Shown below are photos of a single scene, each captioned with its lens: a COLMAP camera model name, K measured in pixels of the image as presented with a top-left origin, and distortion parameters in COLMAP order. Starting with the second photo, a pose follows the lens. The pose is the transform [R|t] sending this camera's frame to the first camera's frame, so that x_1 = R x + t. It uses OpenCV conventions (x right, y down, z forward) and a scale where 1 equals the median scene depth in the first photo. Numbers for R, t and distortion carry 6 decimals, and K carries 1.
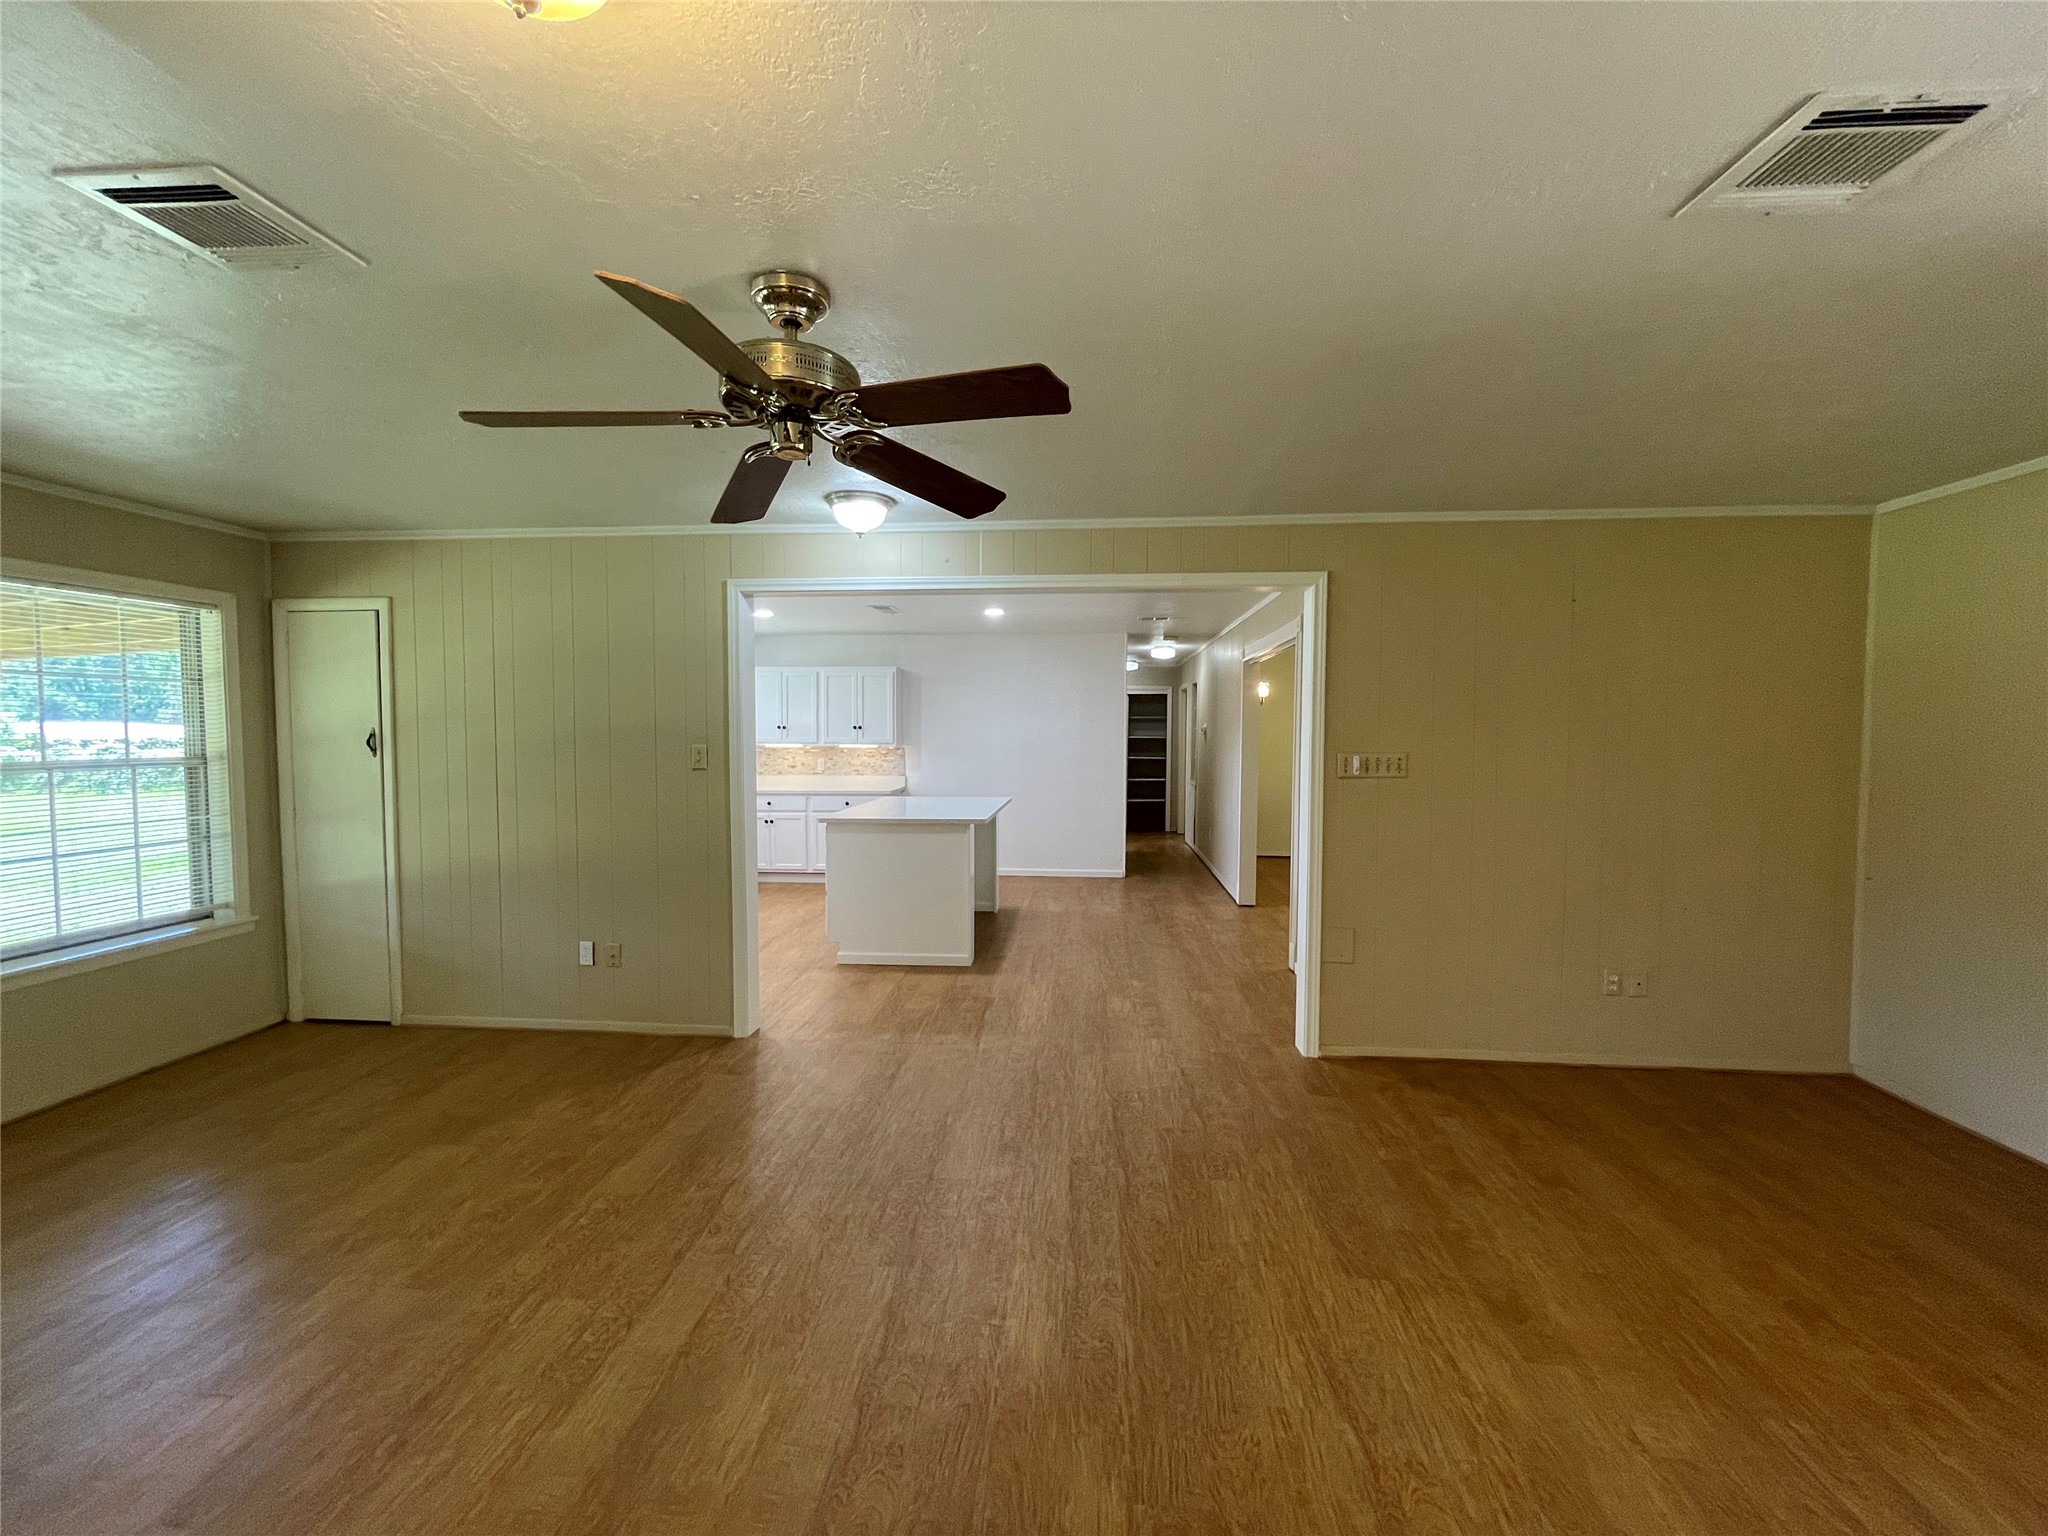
lens RADIAL K [[827.8, 0, 1022.4], [0, 827.8, 766.3], [0, 0, 1]] dist [-0.004008, -0.000561]
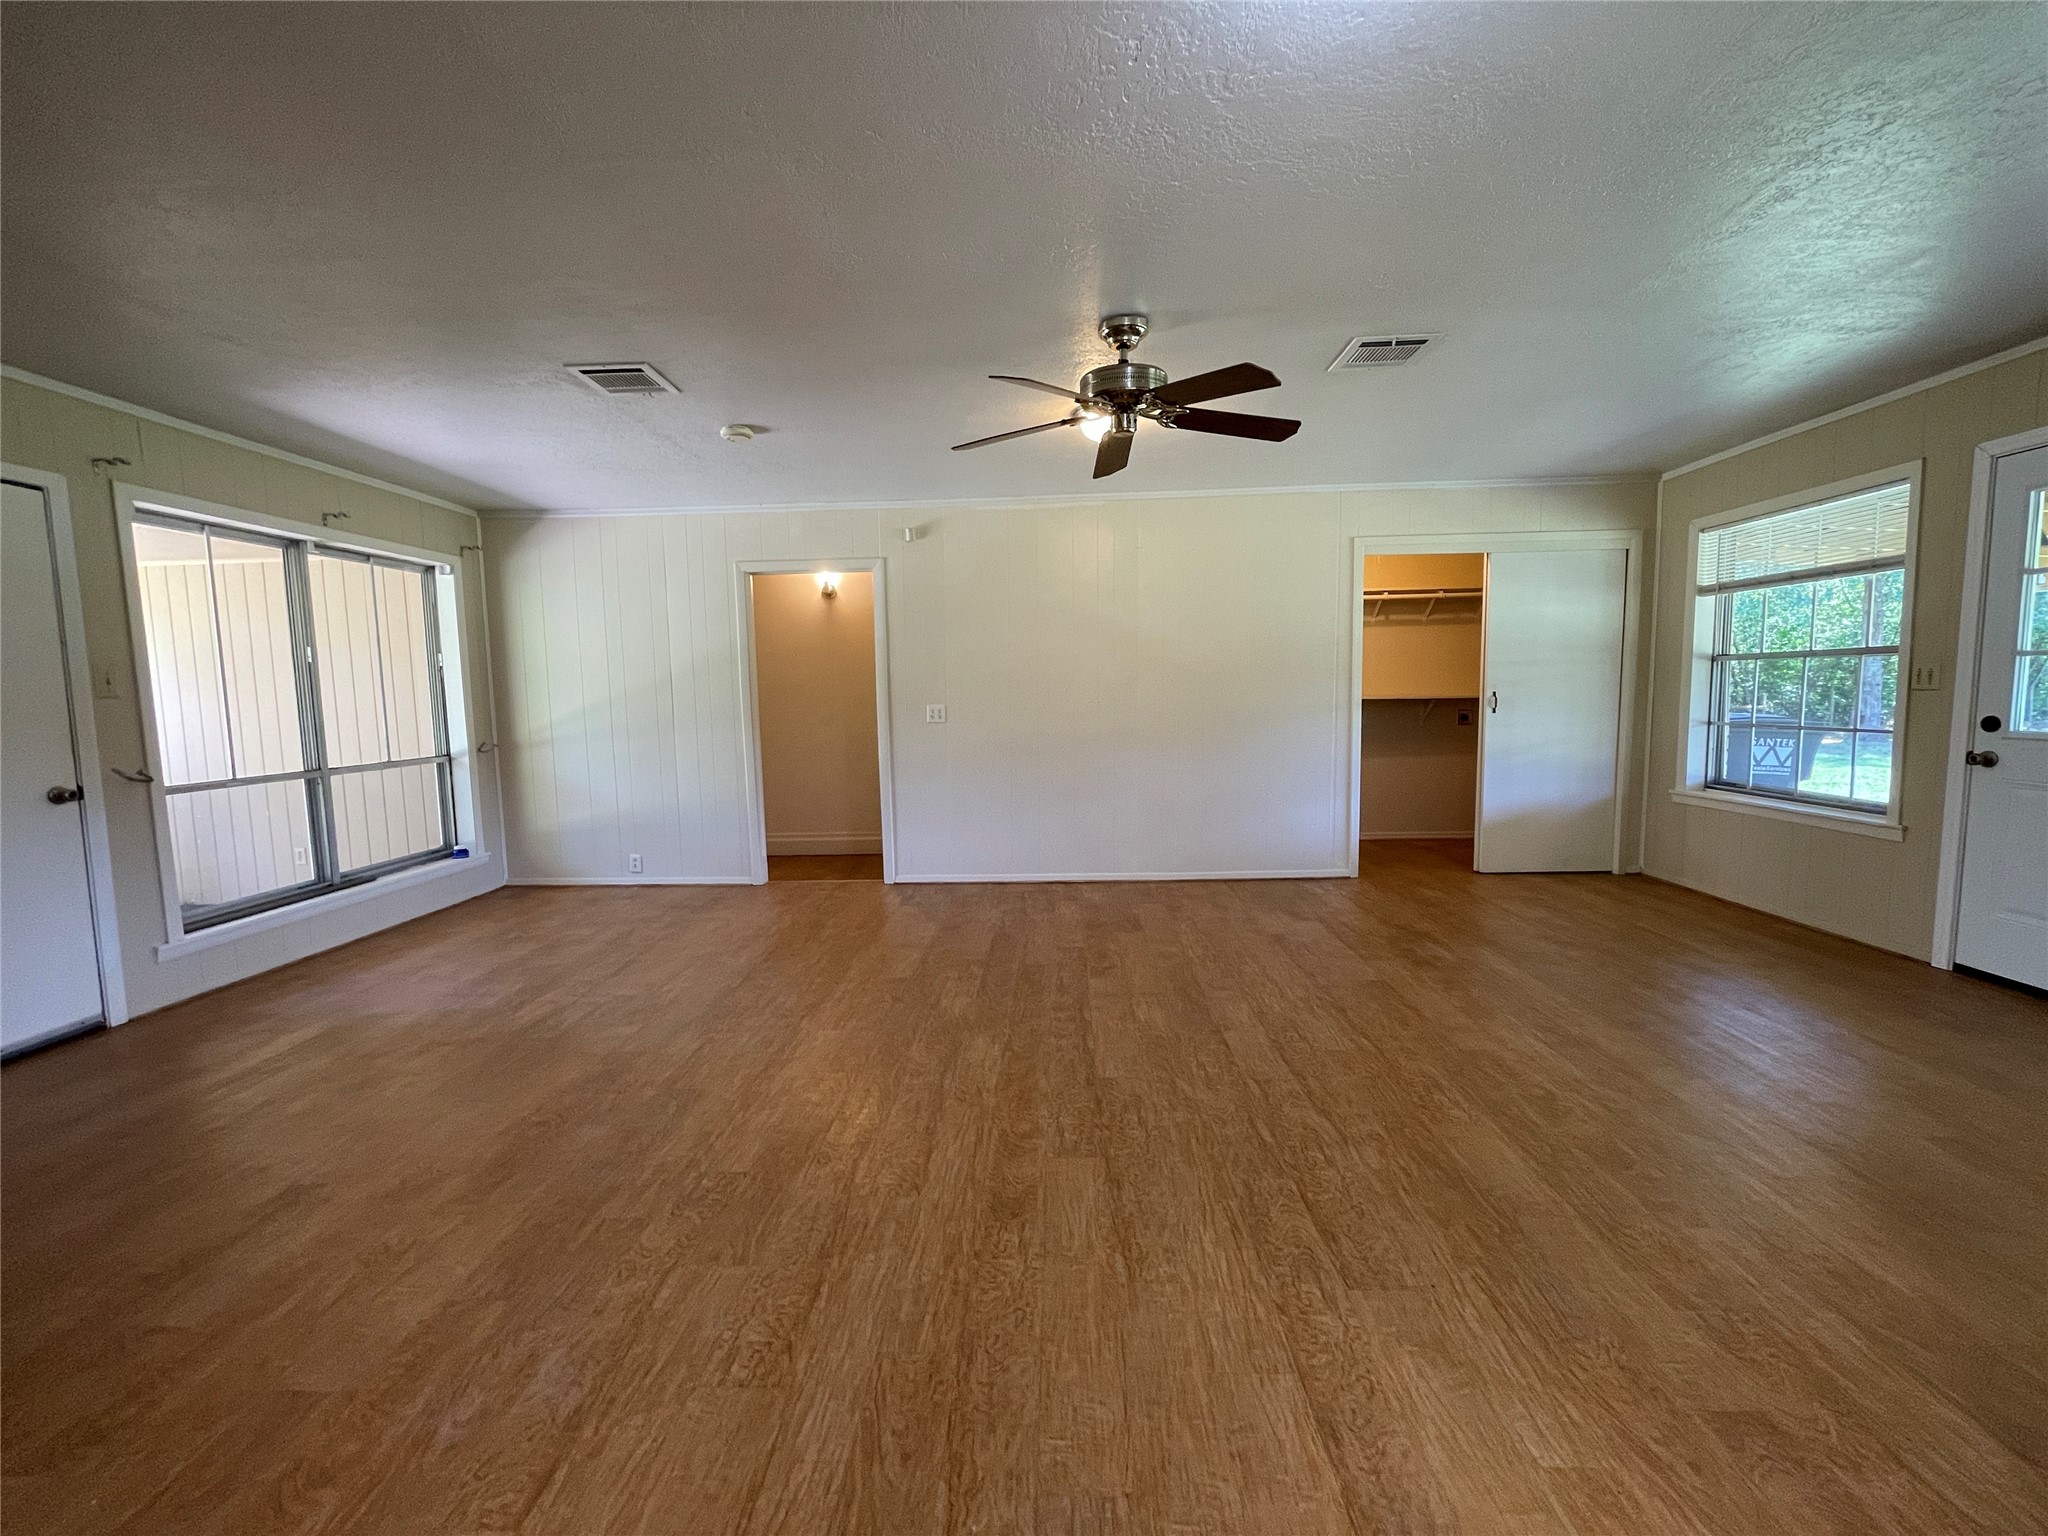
lens RADIAL K [[842.0, 0, 1024.0], [0, 842.0, 768.0], [0, 0, 1]] dist [-0.000648, -0.000139]
pose [[-0.998987, 0.022047, -0.039219, -0.008007], [0.016648, 0.990975, 0.133009, 0.018562], [0.041798, 0.132221, -0.990339, 1.438383]]
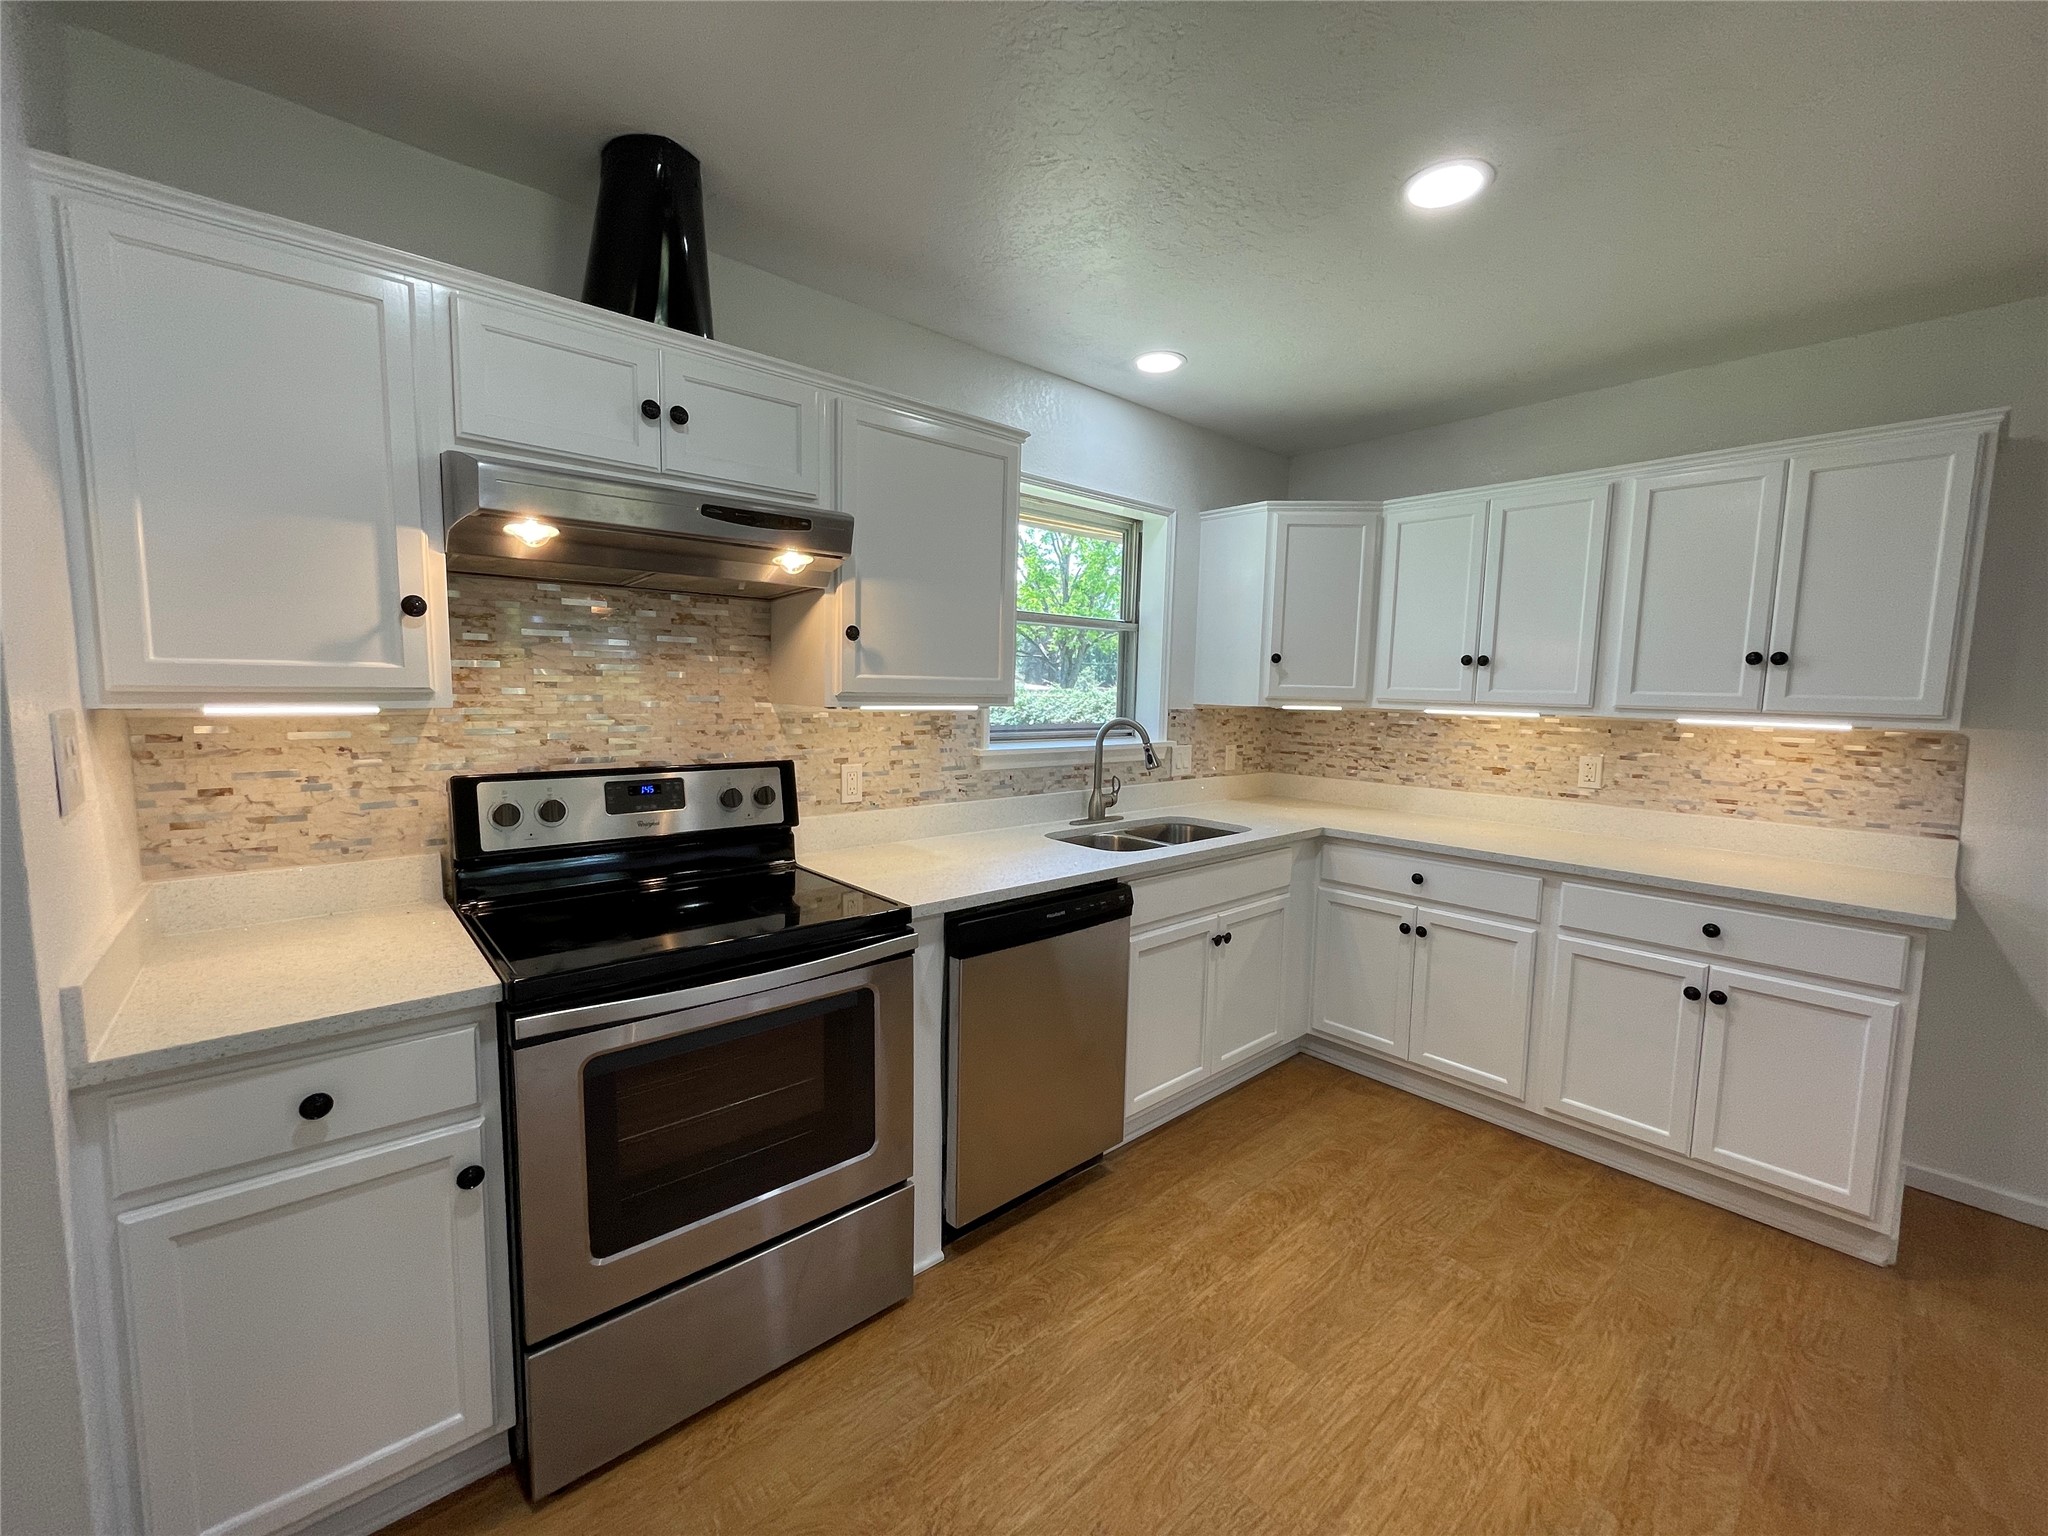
lens RADIAL K [[827.8, 0, 1022.4], [0, 827.8, 766.3], [0, 0, 1]] dist [-0.004008, -0.000561]
pose [[0.713543, 0.081489, -0.695857, -0.450928], [-0.048951, 0.996584, 0.066511, -0.040585], [0.698900, -0.013396, 0.715094, 1.534890]]
